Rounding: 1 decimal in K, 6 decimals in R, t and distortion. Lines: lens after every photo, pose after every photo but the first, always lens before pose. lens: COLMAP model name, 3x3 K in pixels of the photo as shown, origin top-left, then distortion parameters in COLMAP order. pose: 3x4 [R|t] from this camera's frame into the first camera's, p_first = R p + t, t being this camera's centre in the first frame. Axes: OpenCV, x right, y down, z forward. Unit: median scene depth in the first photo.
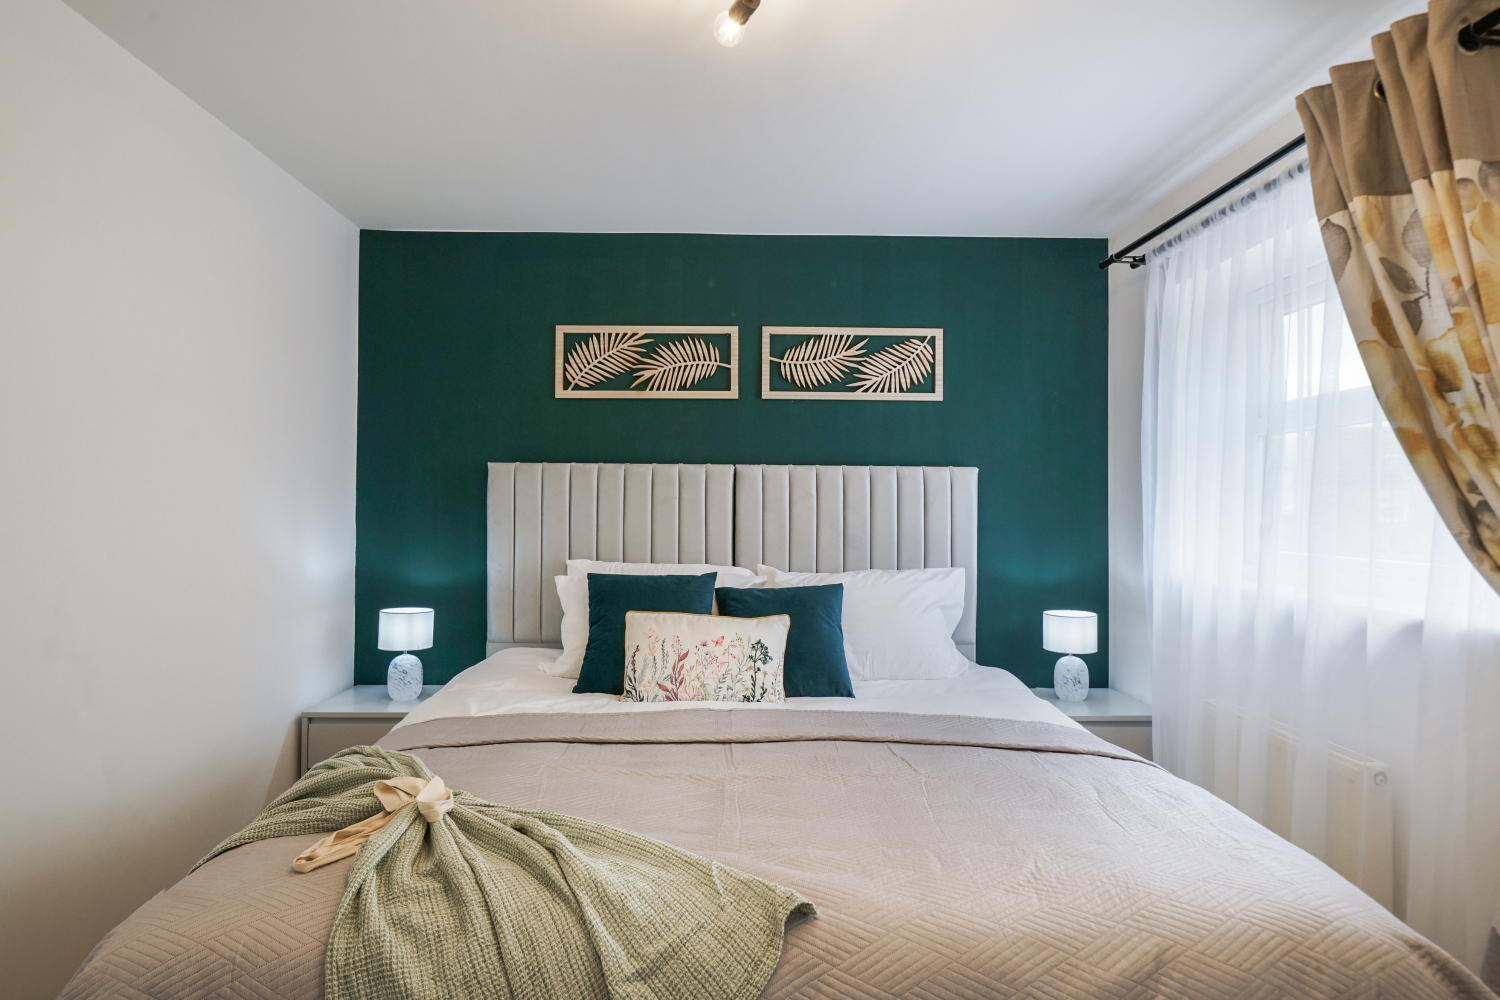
lens RADIAL K [[800.8, 0, 750.0], [0, 800.8, 500.0], [0, 0, 1]] dist [0.002985, 0.000333]
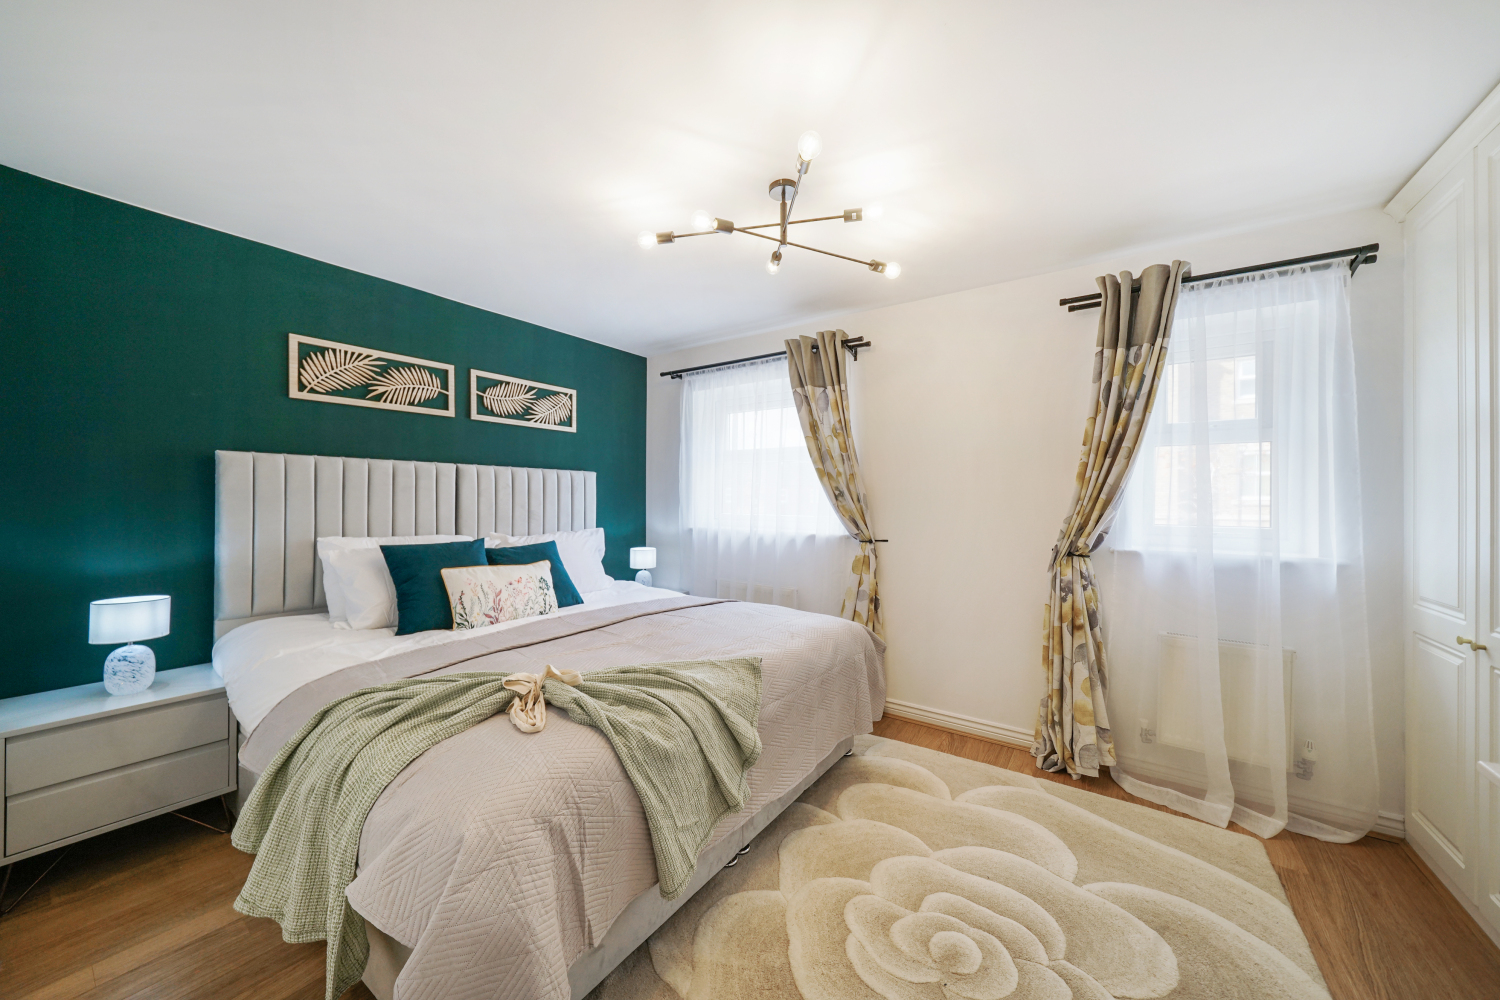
lens RADIAL K [[523.5, 0, 741.1], [0, 523.5, 497.7], [0, 0, 1]] dist [-0.000598, 0.000035]
pose [[0.604652, -0.002026, 0.796487, -0.446724], [-0.010969, 0.999881, 0.010870, 0.000410], [-0.796414, -0.015309, 0.604558, 0.035719]]
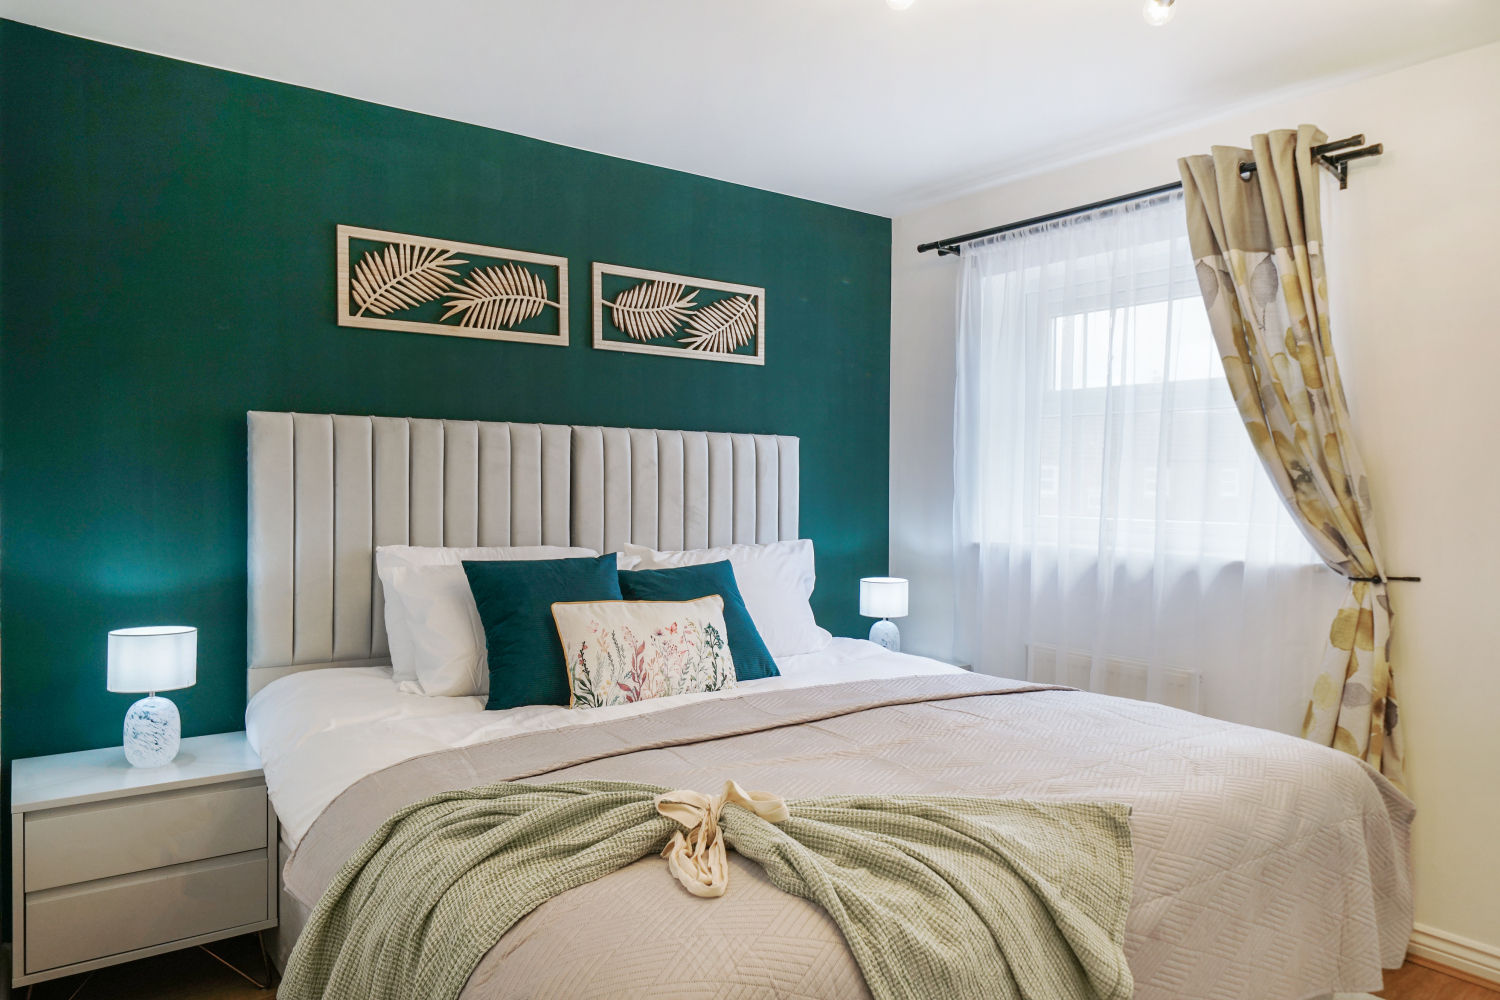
lens RADIAL K [[993.7, 0, 750.0], [0, 993.7, 500.0], [0, 0, 1]] dist [0.005142, 0.000557]
pose [[0.818384, -0.009818, 0.574587, -0.456194], [-0.009007, 0.999512, 0.029908, 0.000630], [-0.574601, -0.029652, 0.817897, 0.043271]]
